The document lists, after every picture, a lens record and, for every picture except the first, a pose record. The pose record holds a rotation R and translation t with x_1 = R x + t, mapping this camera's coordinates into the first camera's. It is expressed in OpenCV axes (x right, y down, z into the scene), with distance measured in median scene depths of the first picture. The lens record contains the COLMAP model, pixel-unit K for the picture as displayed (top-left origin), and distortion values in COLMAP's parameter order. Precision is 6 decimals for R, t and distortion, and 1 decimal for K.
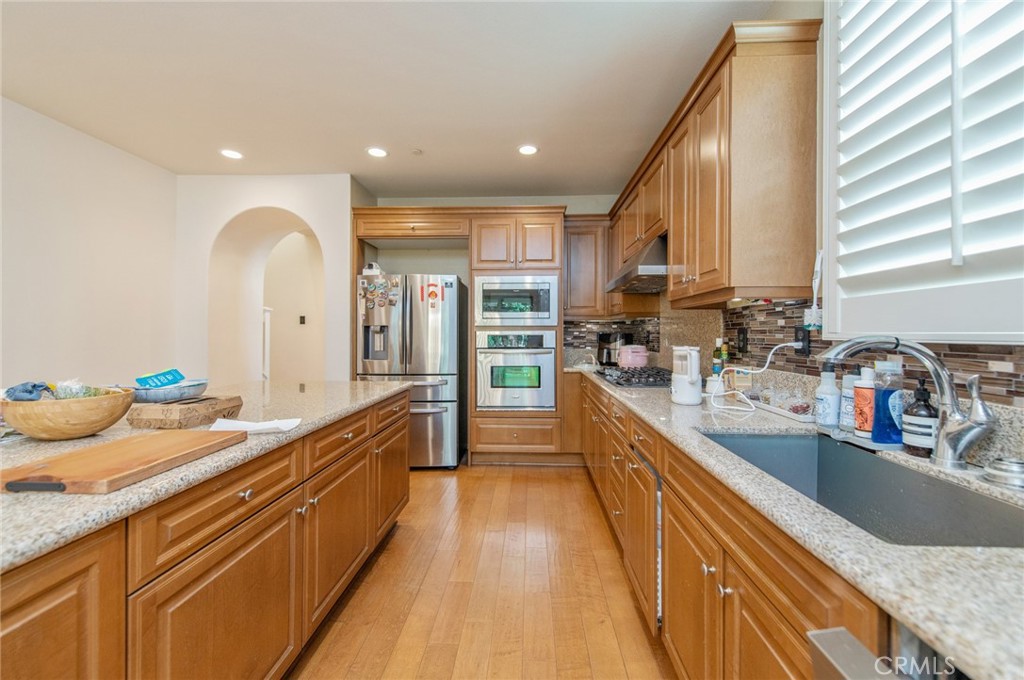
lens RADIAL K [[400.6, 0, 514.4], [0, 400.6, 333.2], [0, 0, 1]] dist [0.006625, -0.002083]
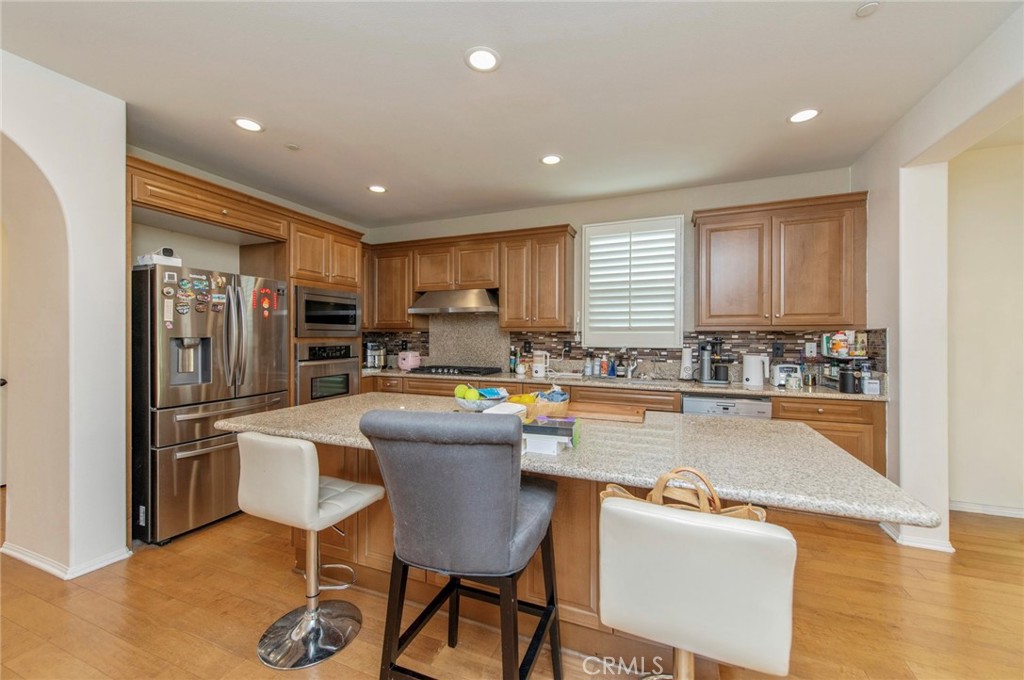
lens RADIAL K [[400.6, 0, 514.6], [0, 400.6, 336.5], [0, 0, 1]] dist [0.006625, -0.002083]
pose [[0.329093, -0.000398, 0.944297, -0.882625], [-0.003596, 0.999992, 0.001675, -0.025337], [-0.944291, -0.003947, 0.329089, 0.211786]]
